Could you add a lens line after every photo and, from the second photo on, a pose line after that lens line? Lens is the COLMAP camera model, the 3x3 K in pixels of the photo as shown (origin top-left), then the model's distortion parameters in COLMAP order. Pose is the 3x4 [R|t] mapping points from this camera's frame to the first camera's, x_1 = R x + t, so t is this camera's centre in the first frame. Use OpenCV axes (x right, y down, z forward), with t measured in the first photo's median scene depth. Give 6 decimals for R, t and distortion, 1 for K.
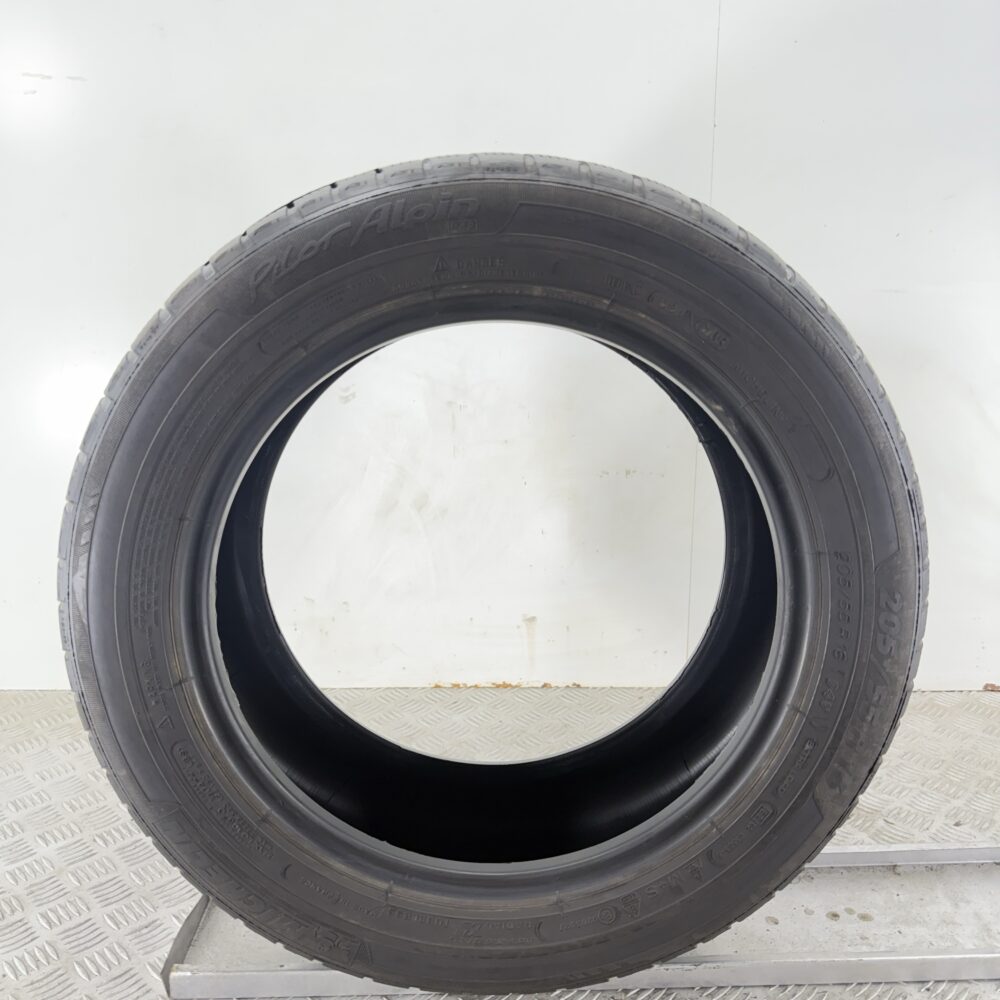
lens RADIAL K [[917.1, 0, 498.5], [0, 917.1, 507.4], [0, 0, 1]] dist [0.054121, 0.000000]
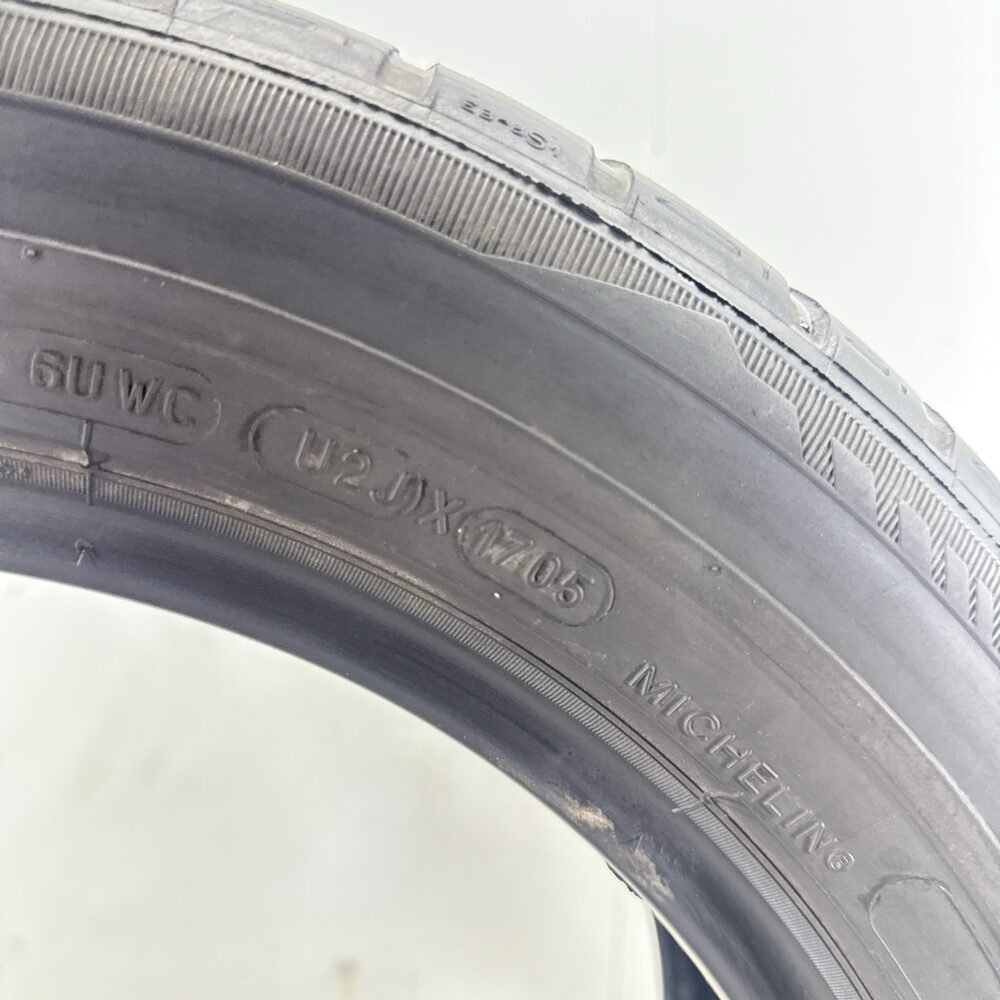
lens RADIAL K [[917.1, 0, 500.4], [0, 917.1, 502.8], [0, 0, 1]] dist [0.054121, 0.000000]
pose [[0.996129, -0.064377, 0.059858, 0.213766], [0.070594, 0.991606, -0.108319, -0.180716], [-0.052382, 0.112126, 0.992312, 0.767571]]
